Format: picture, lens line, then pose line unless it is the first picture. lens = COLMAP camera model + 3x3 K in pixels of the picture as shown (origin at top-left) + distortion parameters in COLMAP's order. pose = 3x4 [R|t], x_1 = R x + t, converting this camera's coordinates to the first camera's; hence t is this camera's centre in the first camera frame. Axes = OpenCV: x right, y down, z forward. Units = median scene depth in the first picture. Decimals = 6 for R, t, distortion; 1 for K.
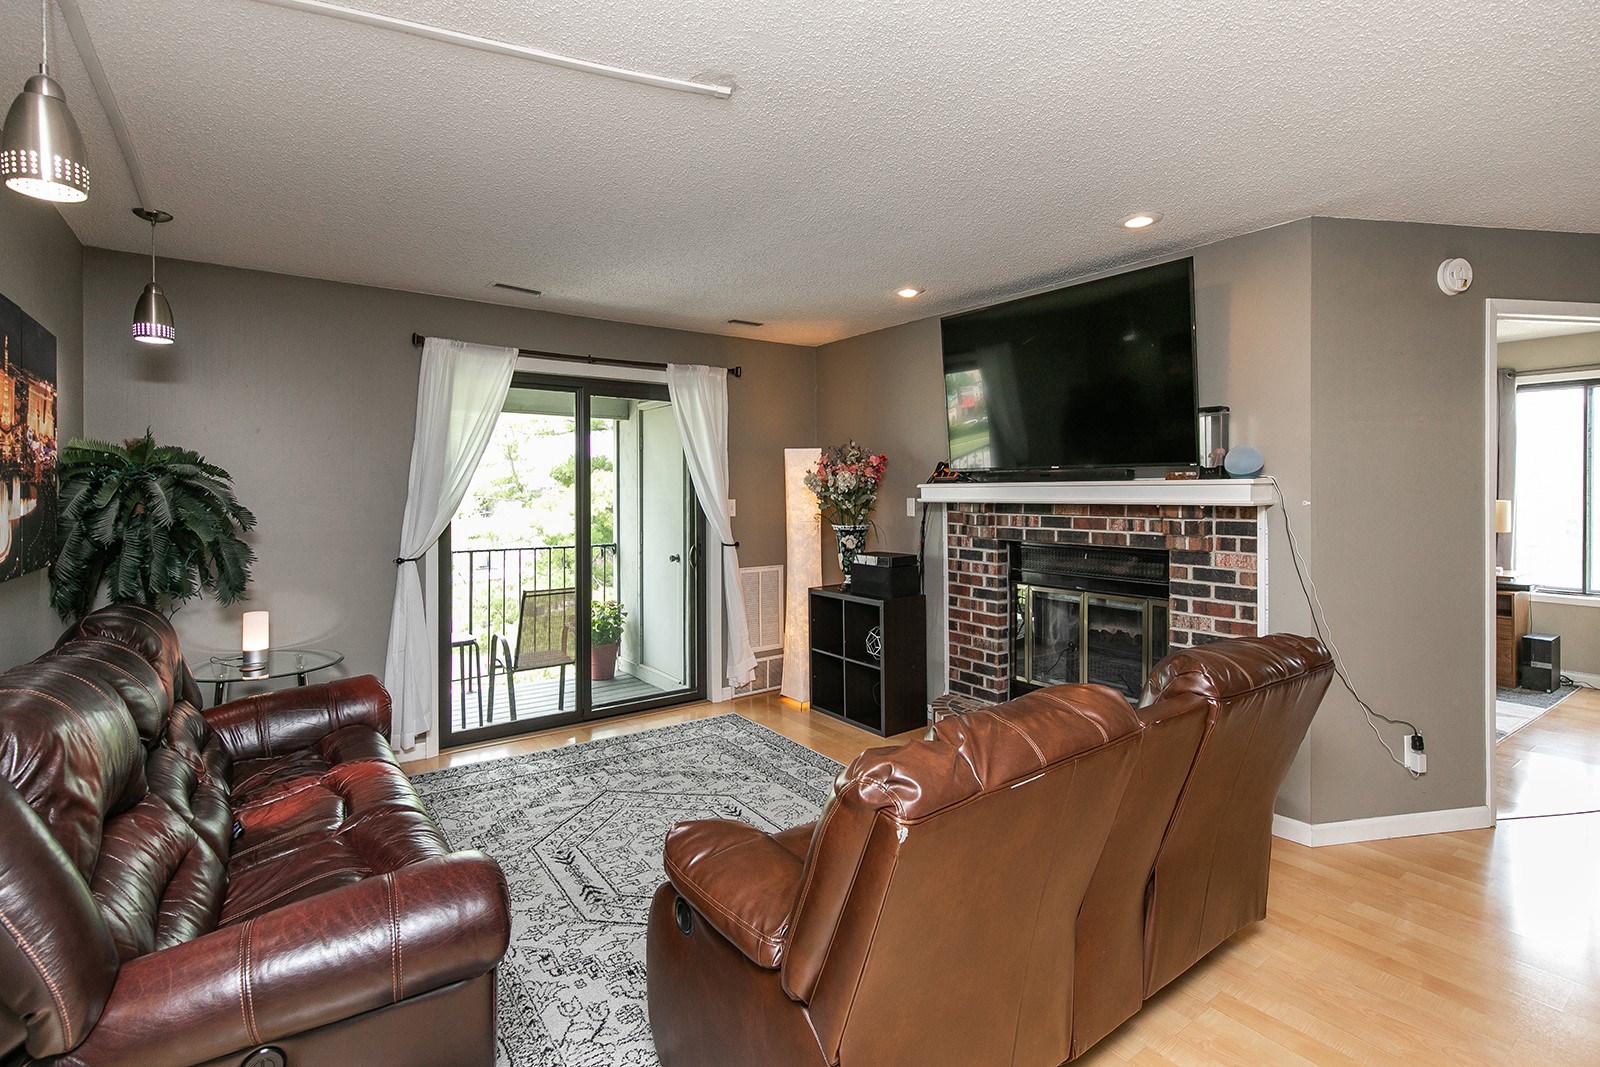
lens RADIAL K [[740.9, 0, 784.8], [0, 740.9, 494.2], [0, 0, 1]] dist [0.009398, 0.001663]
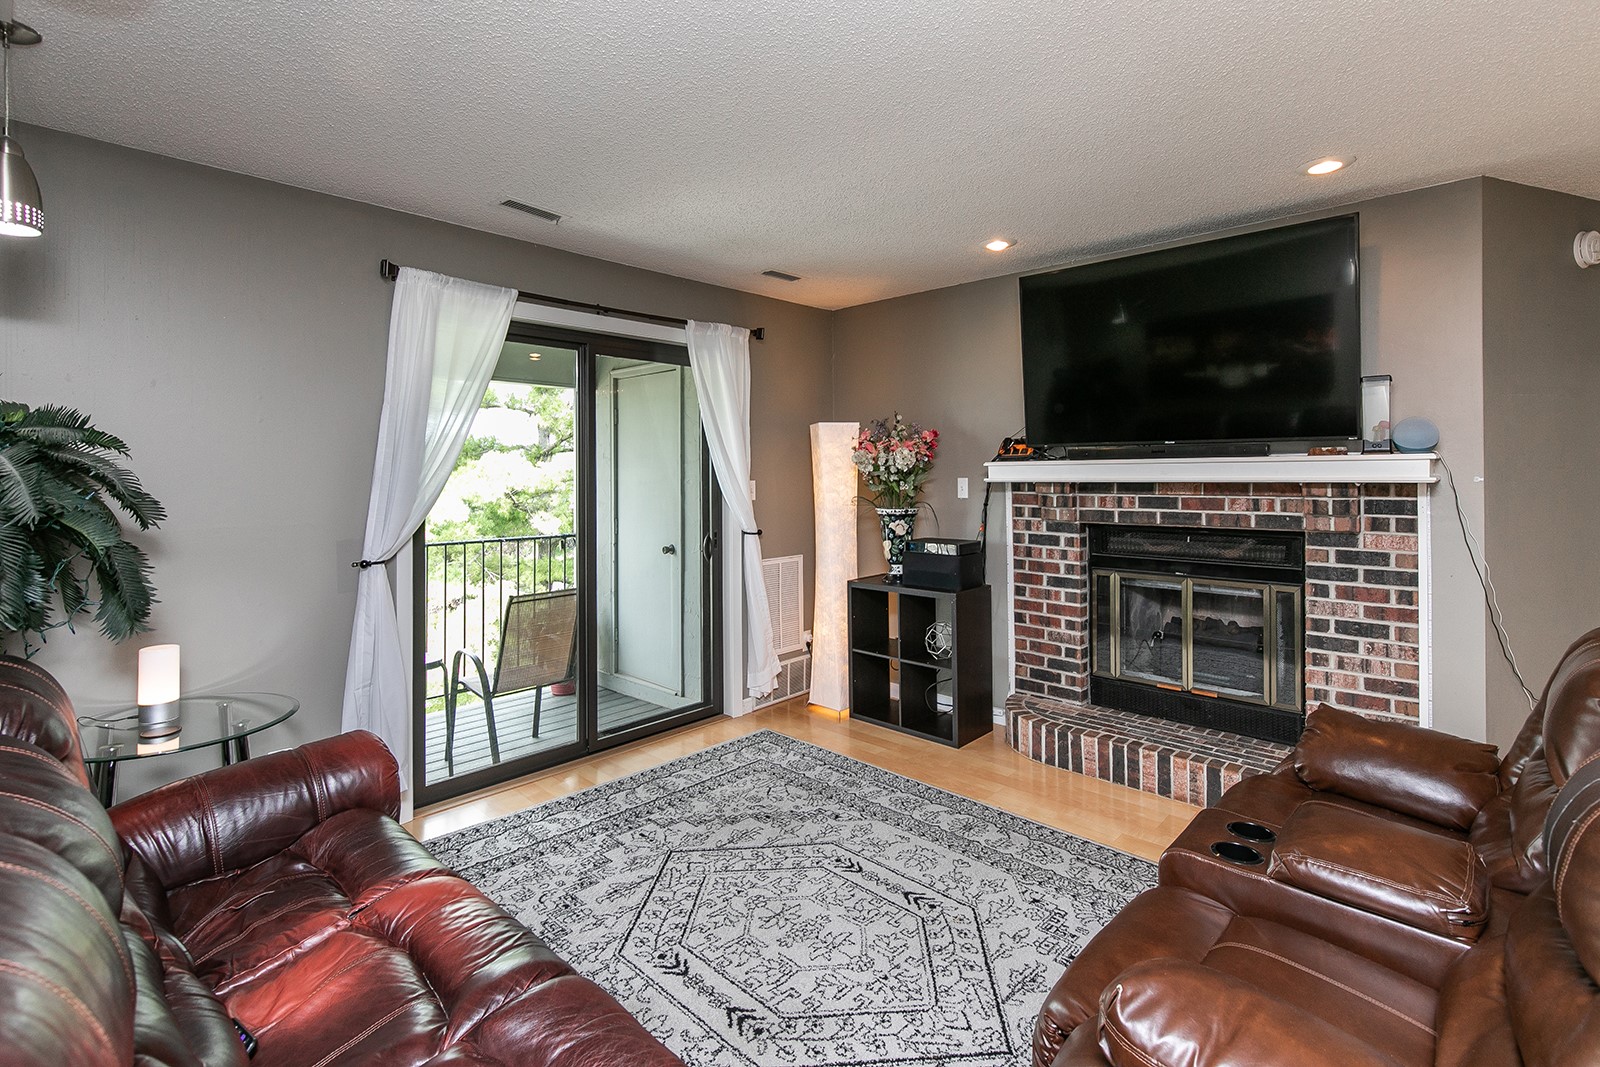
lens RADIAL K [[740.9, 0, 824.7], [0, 740.9, 470.5], [0, 0, 1]] dist [0.009398, 0.001663]
pose [[0.979397, -0.001989, 0.201935, -0.214211], [0.003861, 0.999953, -0.008879, 0.004080], [-0.201908, 0.009476, 0.979359, 0.174133]]
